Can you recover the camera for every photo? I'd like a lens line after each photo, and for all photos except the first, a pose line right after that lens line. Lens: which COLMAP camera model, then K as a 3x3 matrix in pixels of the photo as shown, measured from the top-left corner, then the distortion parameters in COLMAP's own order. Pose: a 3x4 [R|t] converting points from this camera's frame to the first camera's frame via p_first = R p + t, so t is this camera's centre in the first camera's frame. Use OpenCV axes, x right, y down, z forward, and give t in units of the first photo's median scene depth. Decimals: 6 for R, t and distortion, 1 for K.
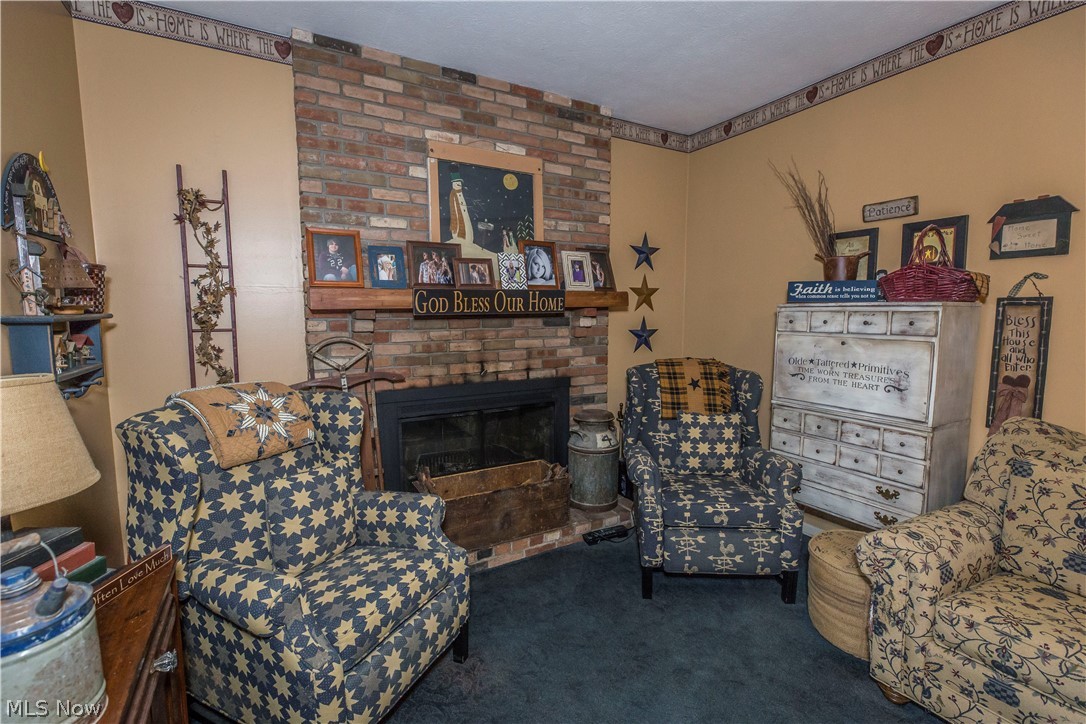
lens RADIAL K [[485.2, 0, 539.9], [0, 485.2, 358.9], [0, 0, 1]] dist [0.003358, 0.000347]
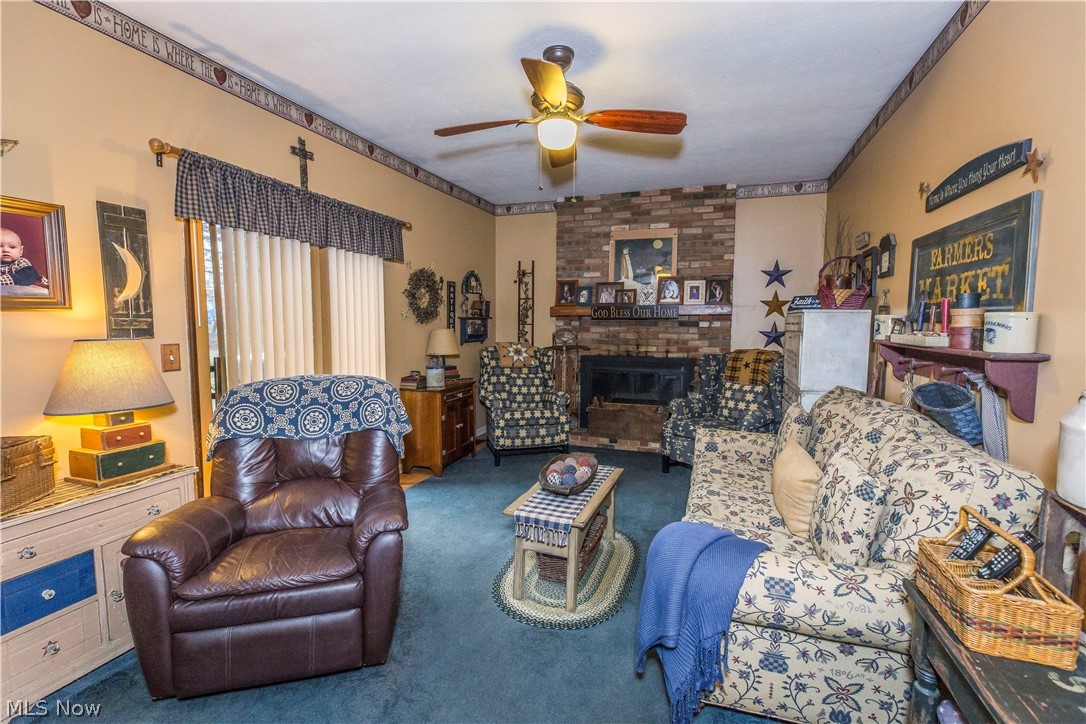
lens RADIAL K [[485.2, 0, 539.9], [0, 485.2, 358.9], [0, 0, 1]] dist [0.003358, 0.000347]
pose [[0.654330, 0.065461, -0.753371, 1.069533], [-0.081836, 0.996525, 0.015512, 0.062963], [0.751768, 0.051503, 0.657413, -0.488757]]
